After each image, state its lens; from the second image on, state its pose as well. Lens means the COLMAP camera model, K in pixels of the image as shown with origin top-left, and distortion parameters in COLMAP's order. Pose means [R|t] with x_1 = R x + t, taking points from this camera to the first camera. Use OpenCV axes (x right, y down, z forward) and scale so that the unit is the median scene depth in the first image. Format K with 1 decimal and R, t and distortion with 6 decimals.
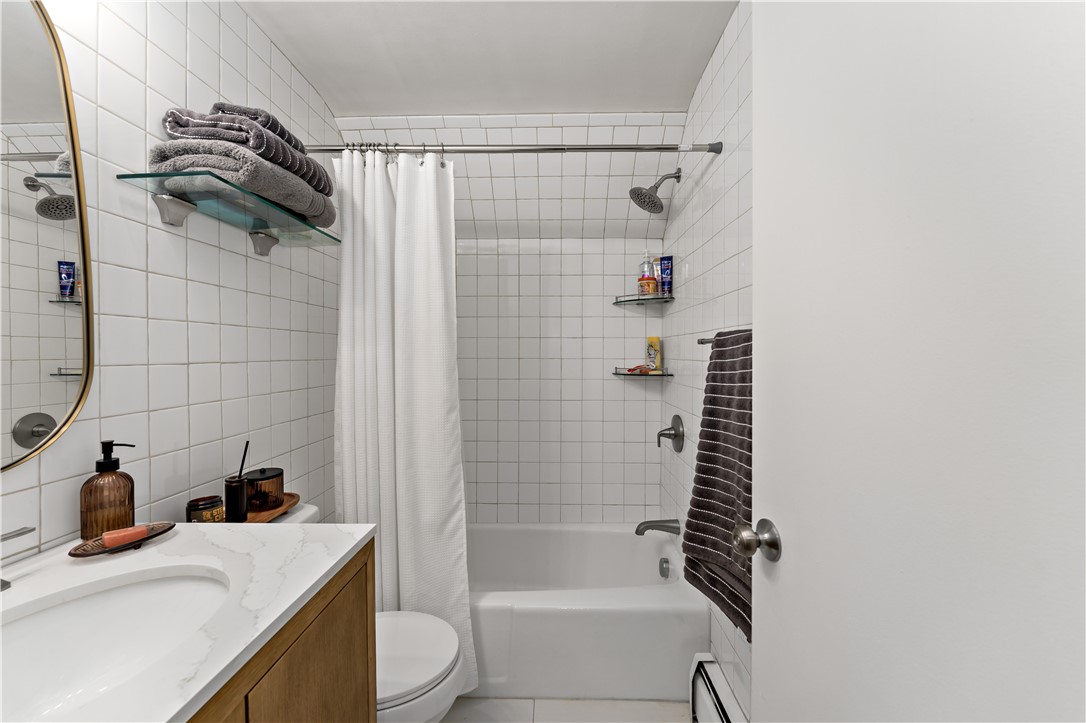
lens RADIAL K [[441.4, 0, 536.6], [0, 441.4, 359.3], [0, 0, 1]] dist [0.003932, 0.000122]
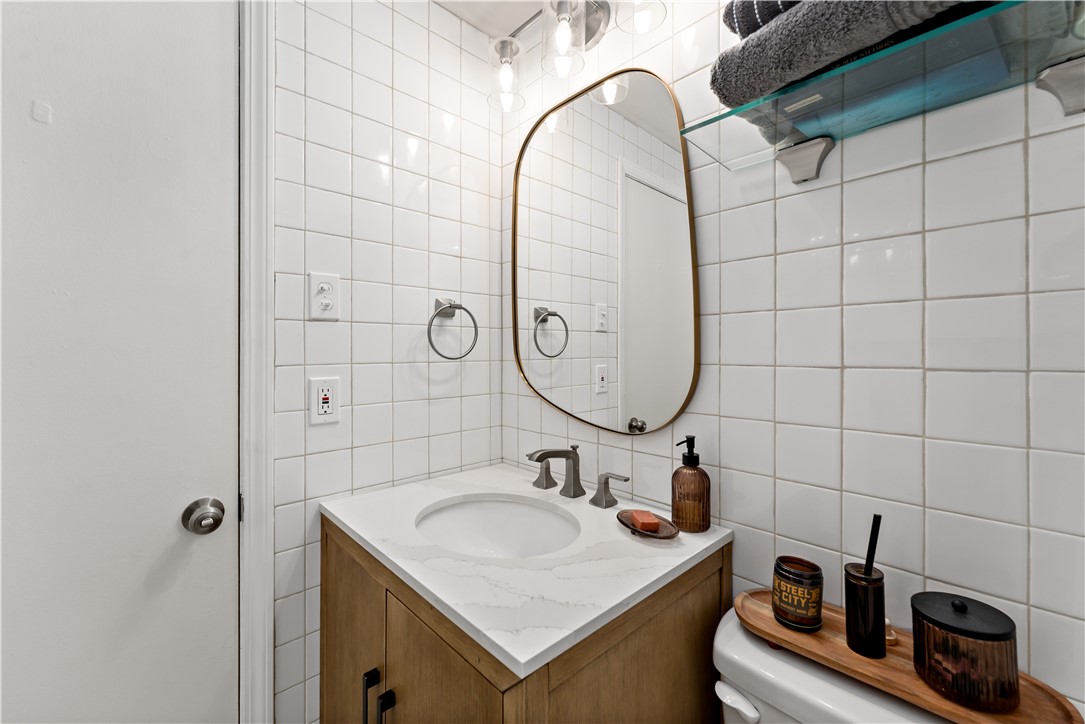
lens RADIAL K [[441.0, 0, 557.3], [0, 441.0, 342.8], [0, 0, 1]] dist [0.003932, 0.000122]
pose [[-0.691289, -0.003122, -0.722572, 0.005651], [0.000791, 0.999987, -0.005077, -0.020643], [0.722578, -0.004081, -0.691277, 0.957084]]
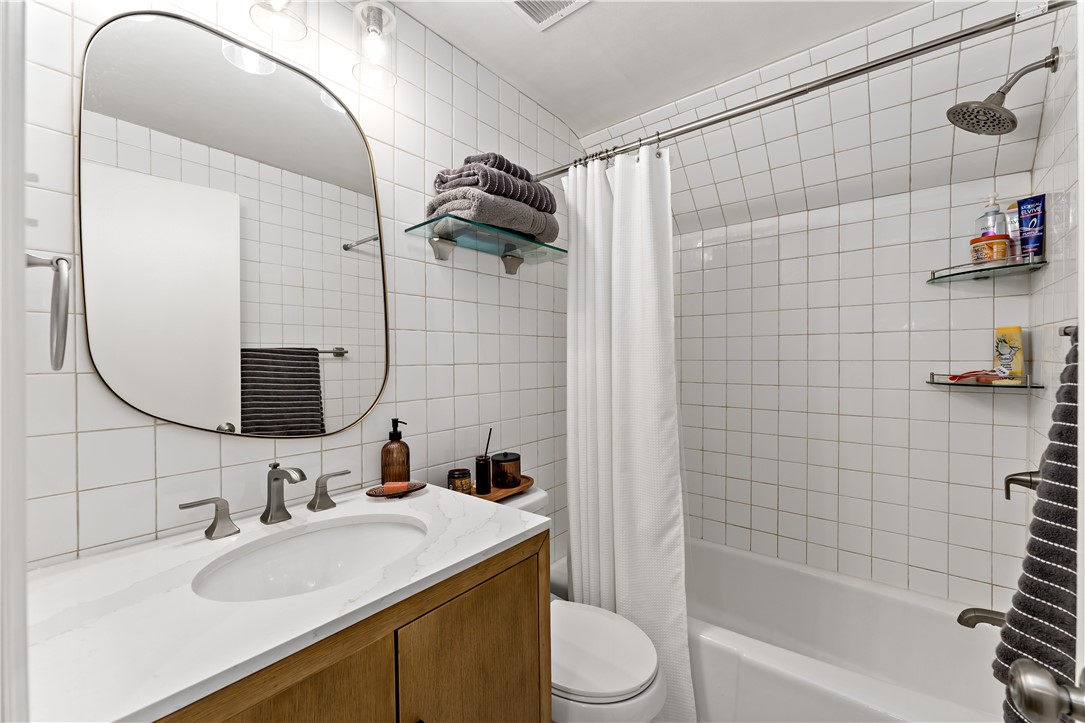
lens RADIAL K [[441.0, 0, 539.0], [0, 441.0, 362.0], [0, 0, 1]] dist [0.003932, 0.000122]
pose [[0.793465, 0.002278, -0.608612, 0.165328], [-0.001073, 0.999997, 0.002345, -0.000359], [0.608615, -0.001208, 0.793465, 0.101955]]
